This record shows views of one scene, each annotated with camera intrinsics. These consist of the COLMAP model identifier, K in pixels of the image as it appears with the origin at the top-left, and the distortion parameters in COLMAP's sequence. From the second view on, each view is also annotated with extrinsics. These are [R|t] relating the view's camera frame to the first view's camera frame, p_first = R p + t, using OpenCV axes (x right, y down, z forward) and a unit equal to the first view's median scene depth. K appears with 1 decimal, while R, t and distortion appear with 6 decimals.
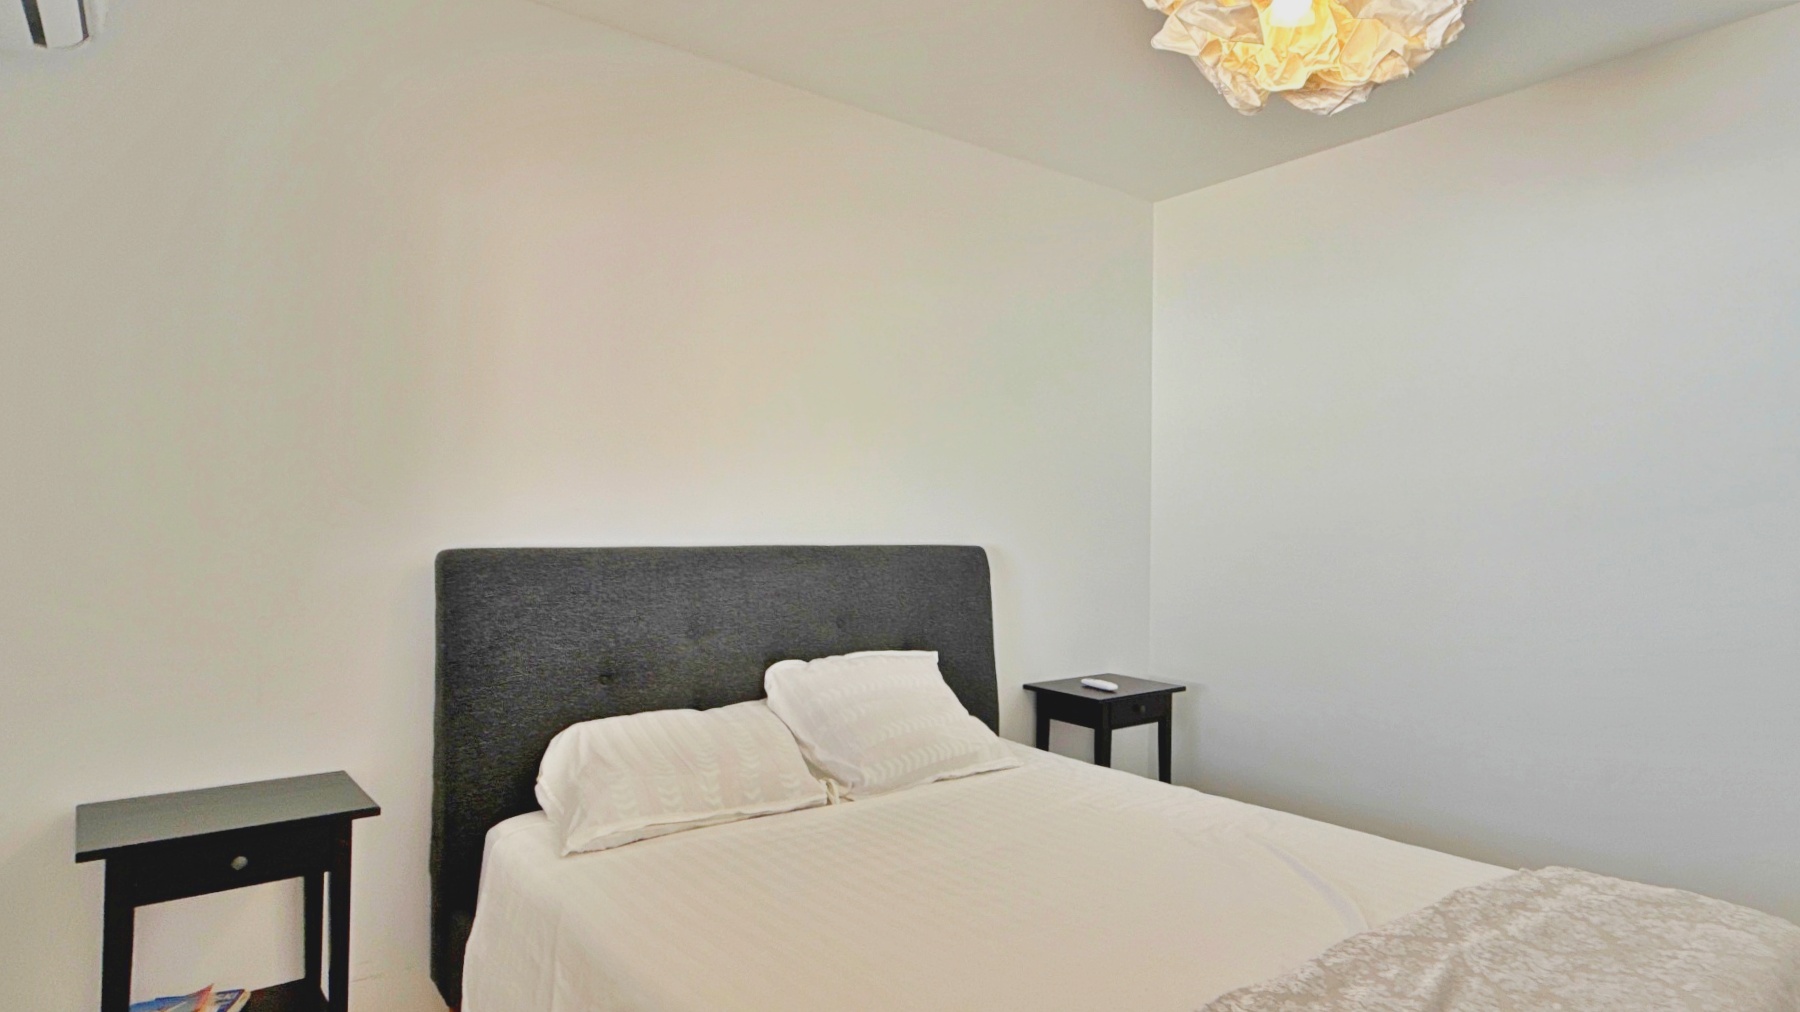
lens RADIAL K [[997.0, 0, 890.2], [0, 997.0, 514.2], [0, 0, 1]] dist [-0.004377, -0.001221]
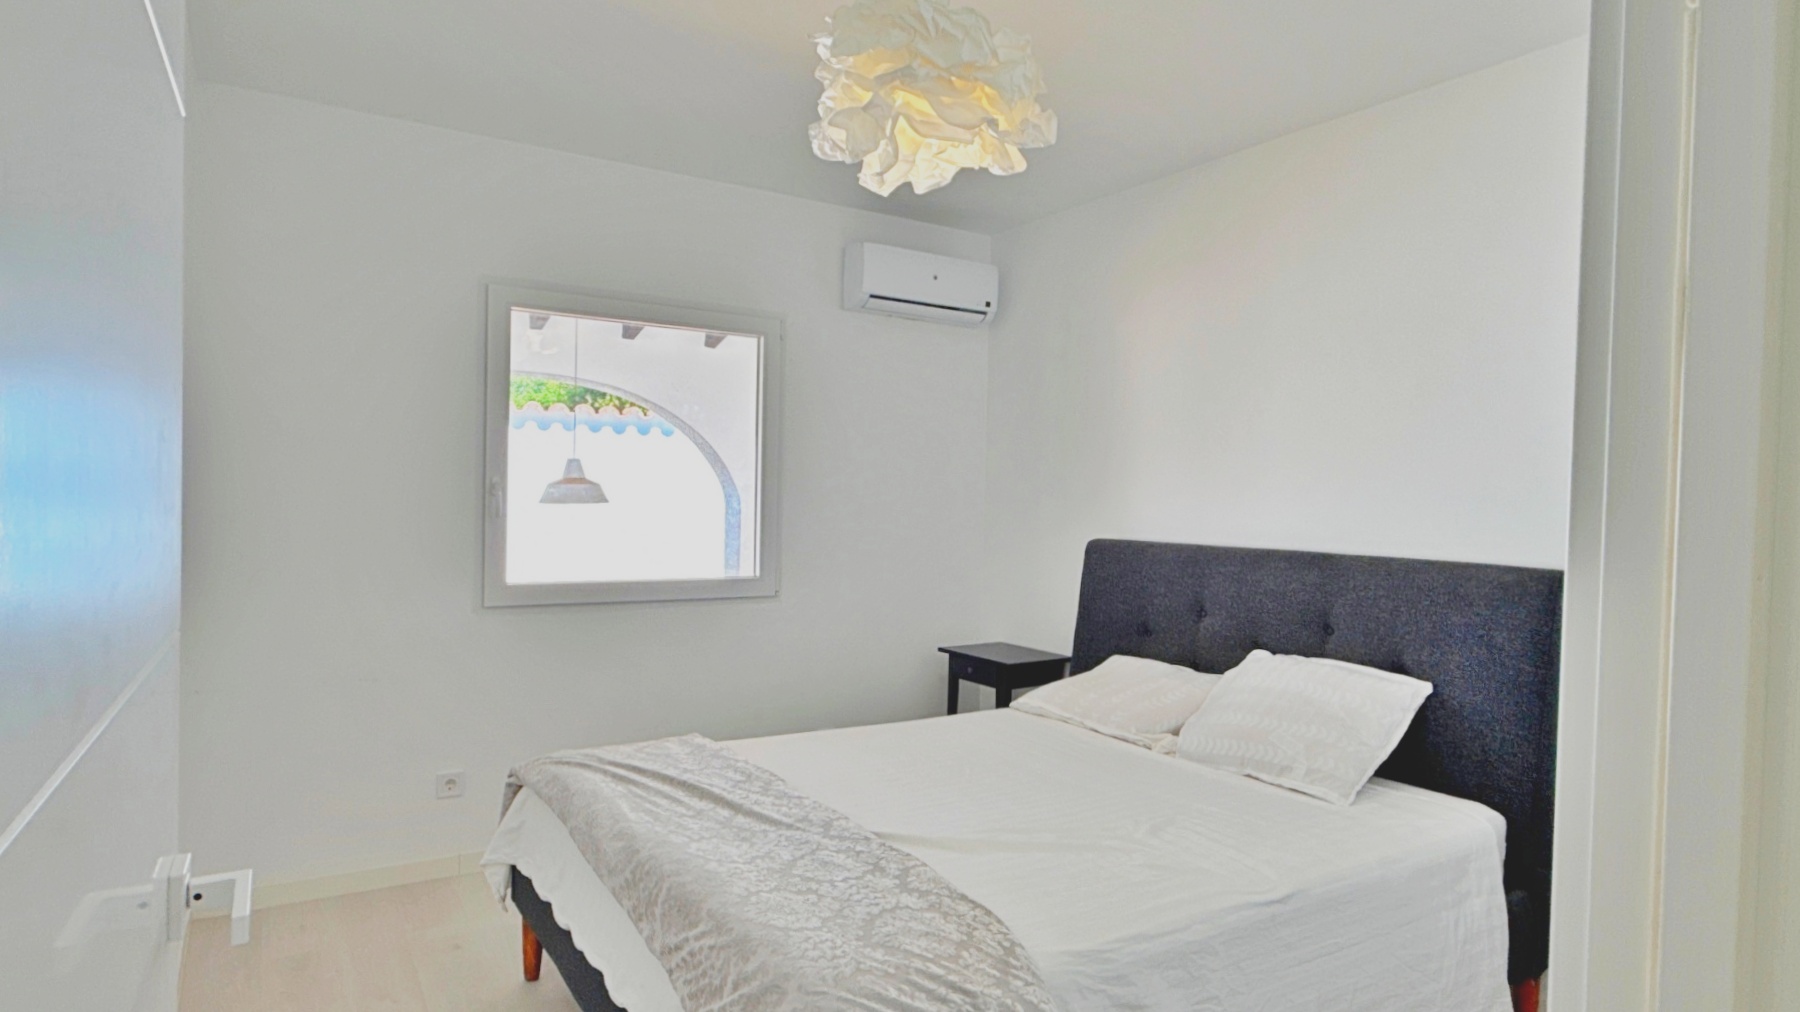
lens RADIAL K [[997.0, 0, 890.2], [0, 997.0, 514.2], [0, 0, 1]] dist [-0.004377, -0.001221]
pose [[-0.085106, 0.007578, -0.996343, 1.143457], [-0.014088, 0.999862, 0.008808, -0.014868], [0.996272, 0.014786, -0.084988, 0.715079]]
